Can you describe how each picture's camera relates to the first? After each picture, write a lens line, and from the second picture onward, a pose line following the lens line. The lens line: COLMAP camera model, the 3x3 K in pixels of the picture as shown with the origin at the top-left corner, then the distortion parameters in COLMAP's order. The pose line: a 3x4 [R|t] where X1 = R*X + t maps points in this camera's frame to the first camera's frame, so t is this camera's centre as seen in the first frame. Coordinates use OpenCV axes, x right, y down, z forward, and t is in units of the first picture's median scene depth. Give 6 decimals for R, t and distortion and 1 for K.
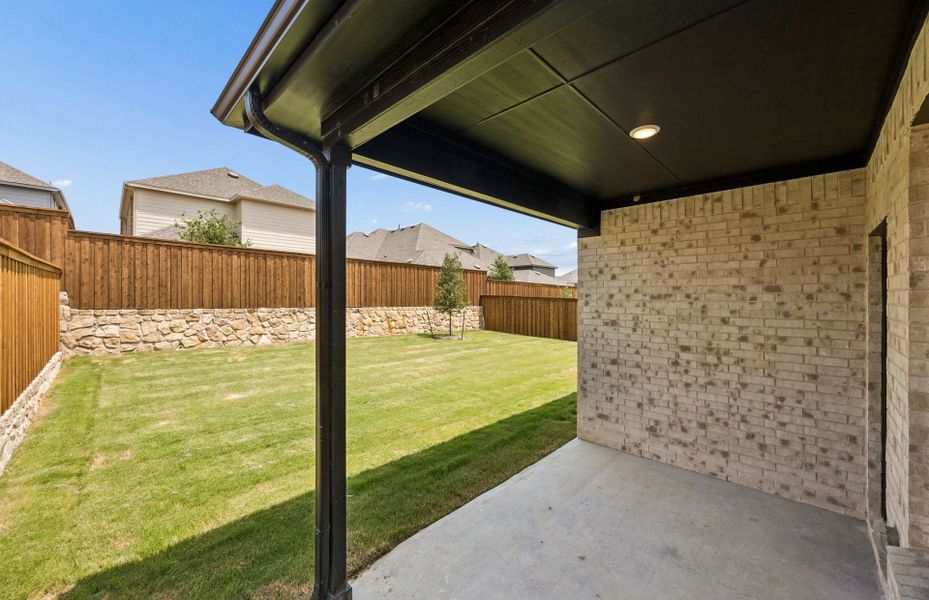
lens RADIAL K [[360.1, 0, 464.1], [0, 360.1, 297.5], [0, 0, 1]] dist [0.000168, 0.000092]
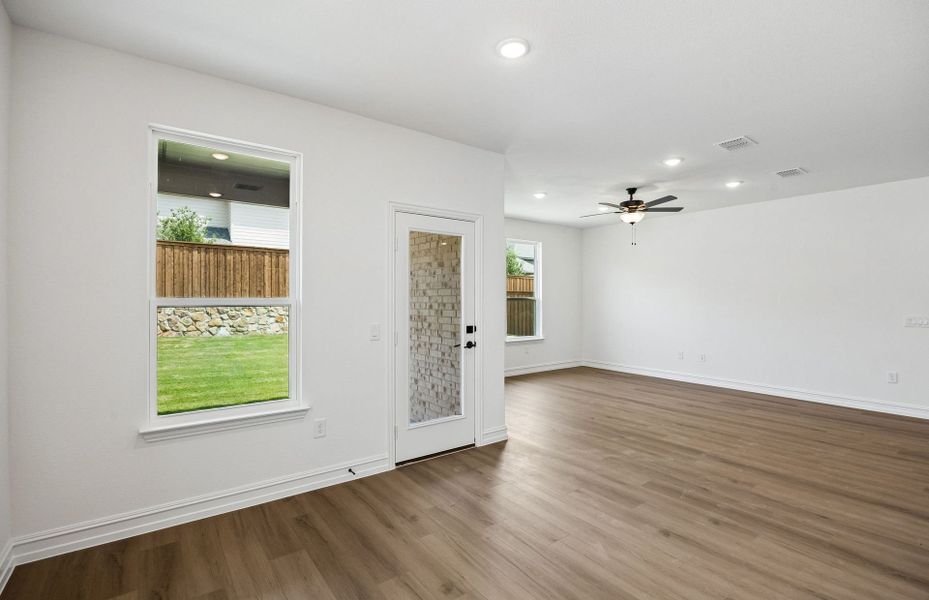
lens RADIAL K [[428.9, 0, 464.3], [0, 428.9, 301.8], [0, 0, 1]] dist [-0.000741, -0.000173]
pose [[0.988158, -0.001016, -0.153433, 1.041609], [0.001737, 0.999988, 0.004563, 0.086520], [0.153427, -0.004775, 0.988148, -0.380058]]
